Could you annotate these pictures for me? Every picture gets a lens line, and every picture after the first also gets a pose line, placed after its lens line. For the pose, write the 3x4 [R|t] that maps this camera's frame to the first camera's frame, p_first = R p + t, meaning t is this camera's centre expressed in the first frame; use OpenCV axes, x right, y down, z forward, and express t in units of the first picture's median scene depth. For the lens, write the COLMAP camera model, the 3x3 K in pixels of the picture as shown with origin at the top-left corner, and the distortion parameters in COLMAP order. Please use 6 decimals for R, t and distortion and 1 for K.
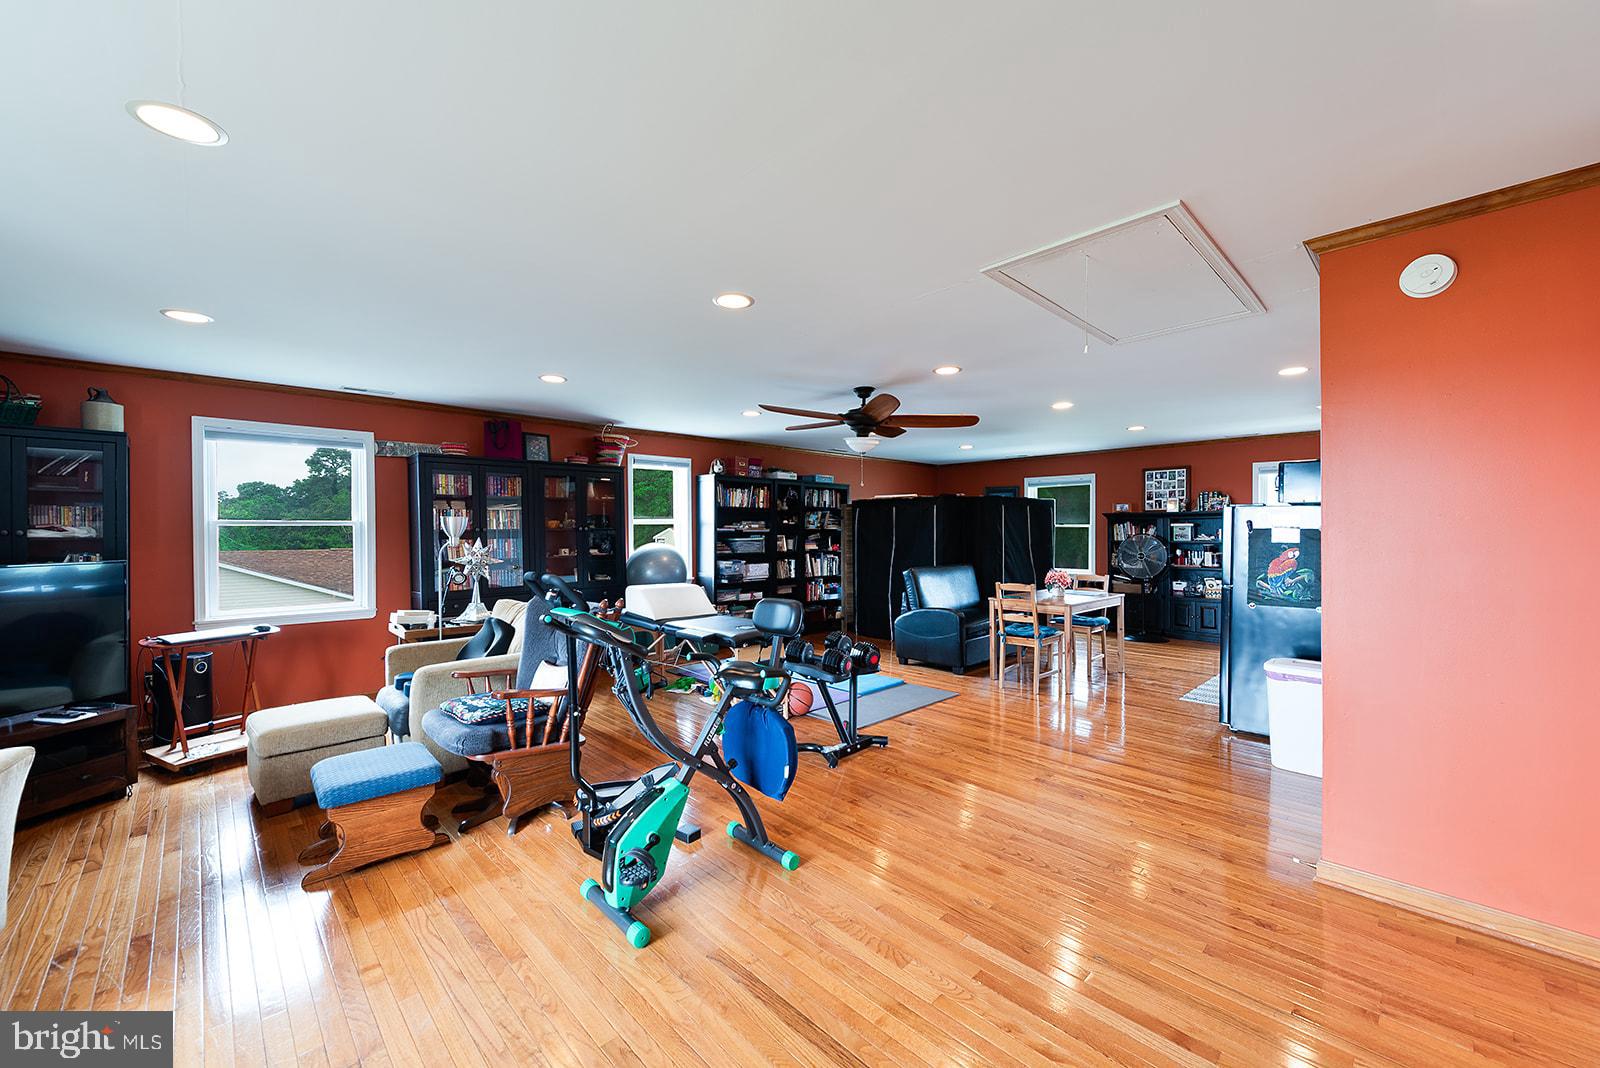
lens RADIAL K [[625.7, 0, 799.0], [0, 625.7, 536.0], [0, 0, 1]] dist [0.003615, 0.000162]
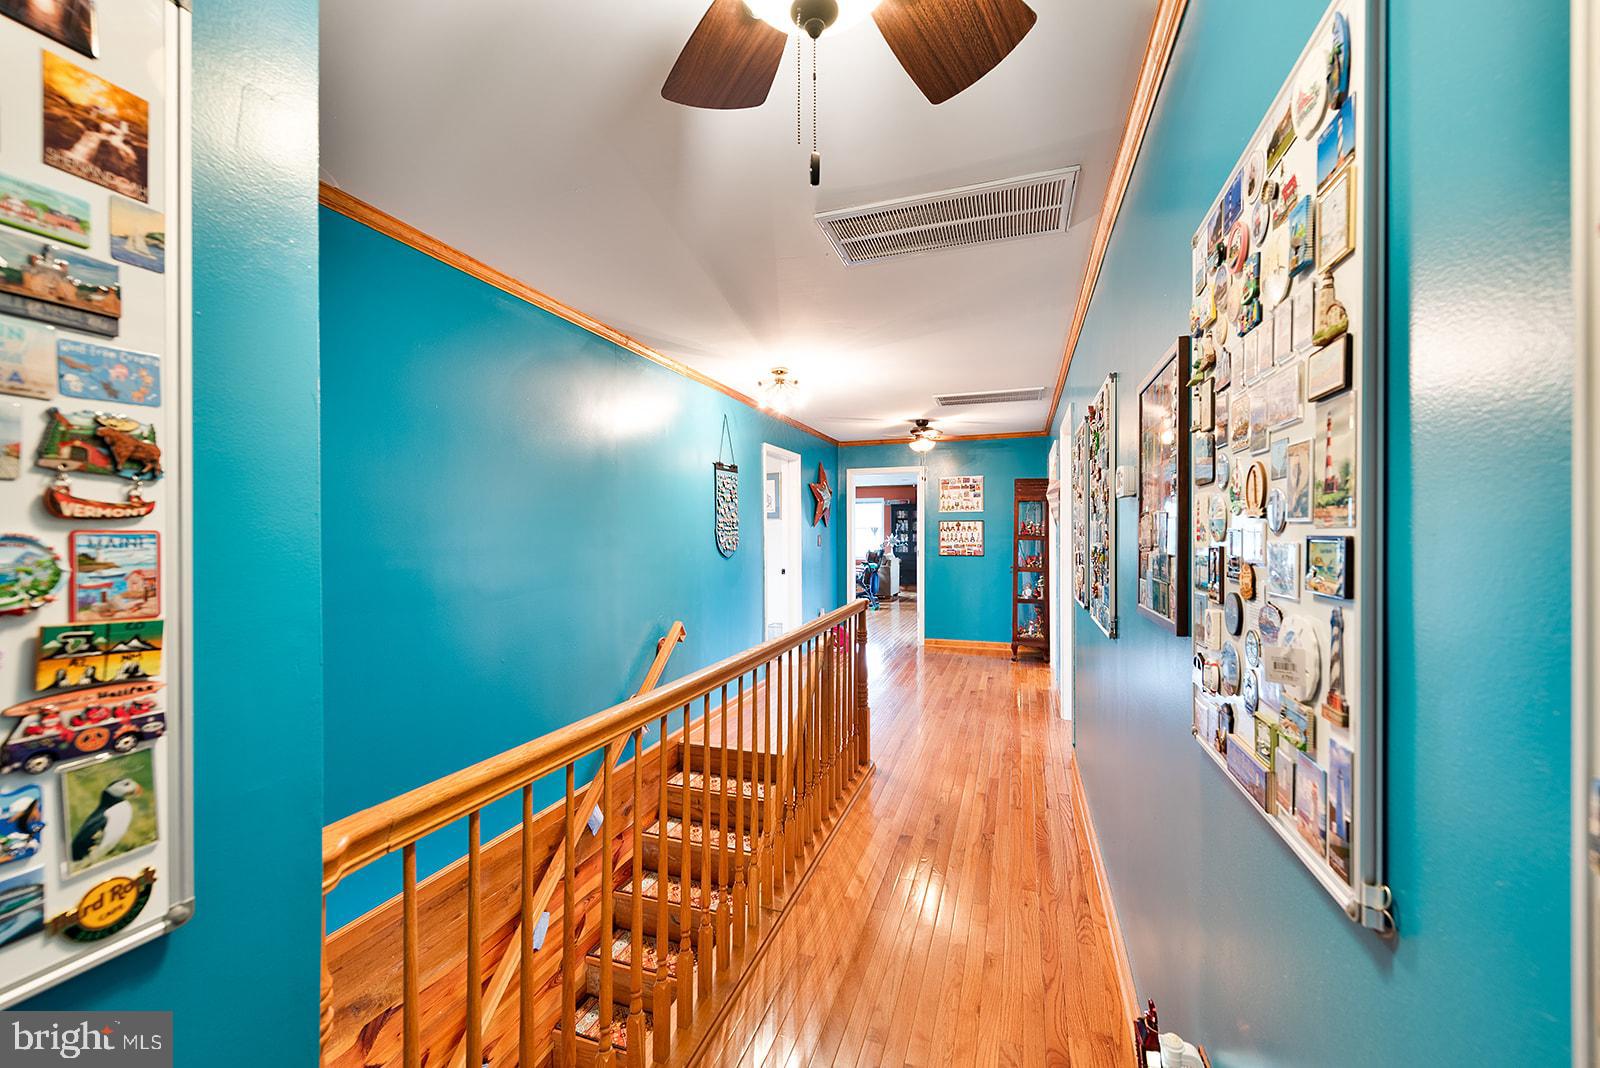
lens RADIAL K [[625.7, 0, 800.3], [0, 625.7, 533.8], [0, 0, 1]] dist [0.003615, 0.000162]
pose [[0.450676, 0.002921, -0.892683, 1.562873], [-0.006550, 0.999979, -0.000035, 0.007147], [0.892664, 0.005863, 0.450686, -0.613793]]
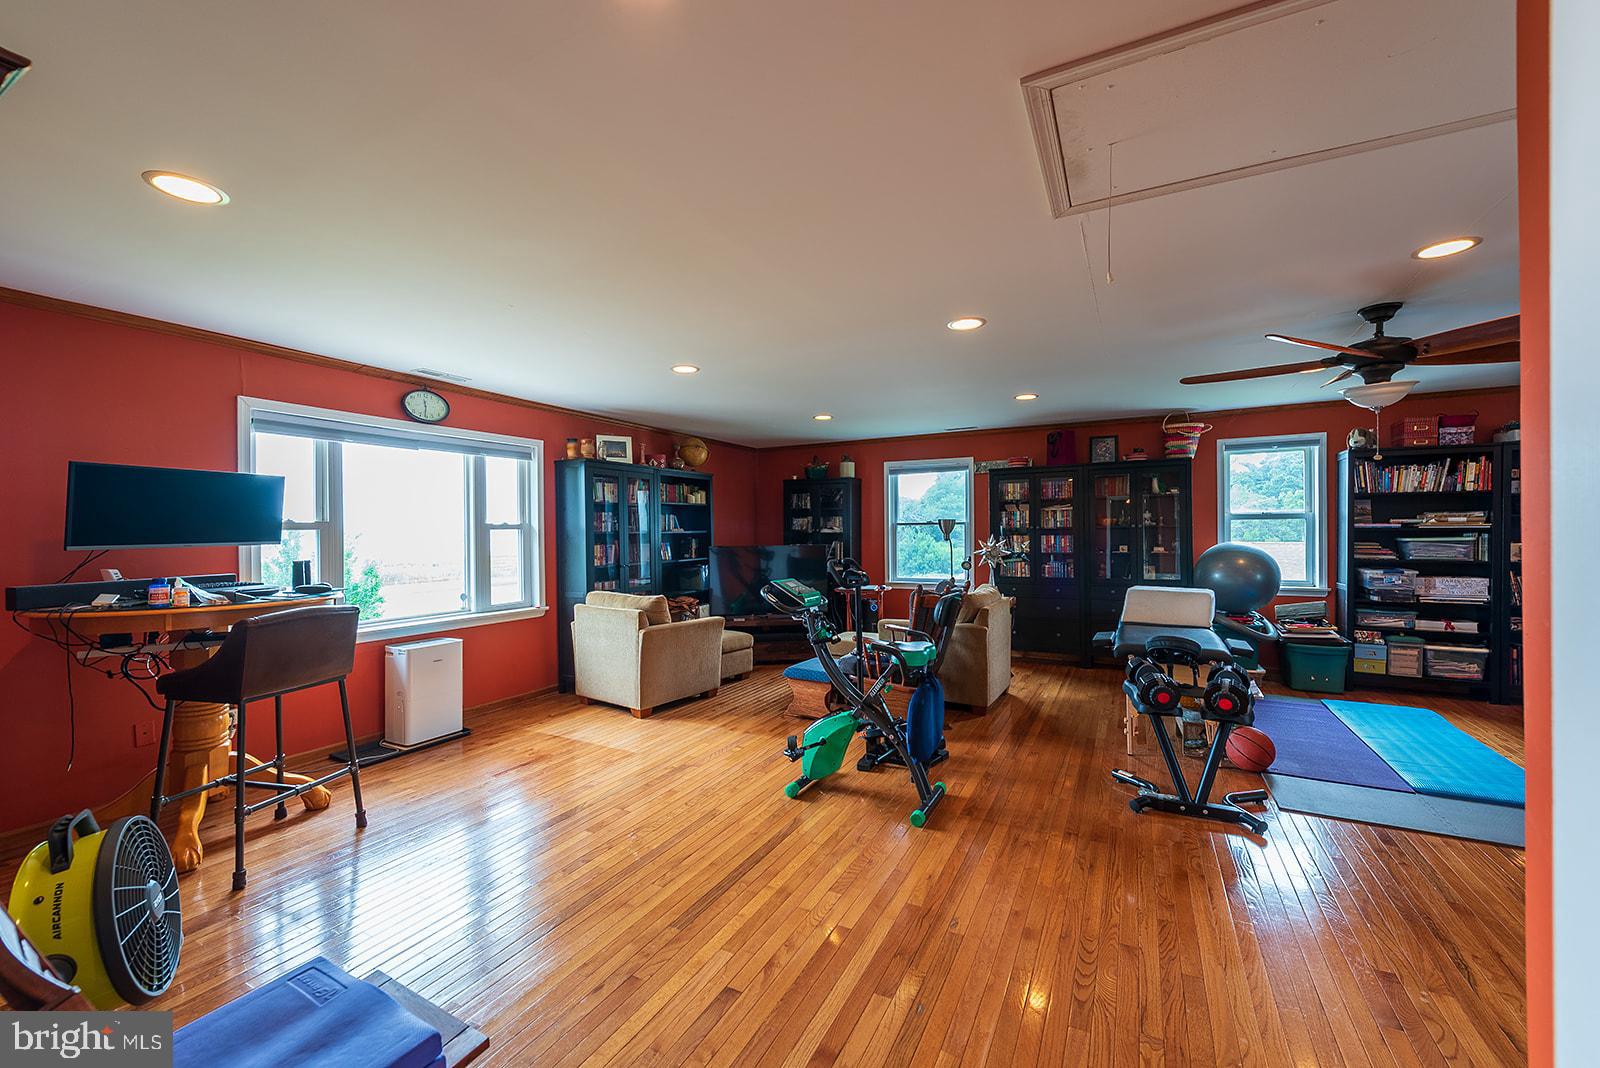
lens RADIAL K [[625.7, 0, 797.7], [0, 625.7, 532.0], [0, 0, 1]] dist [0.003615, 0.000162]
pose [[0.305838, 0.003429, -0.952077, 0.428873], [-0.003035, 0.999992, 0.002626, -0.003074], [0.952079, 0.002086, 0.305846, 0.187529]]
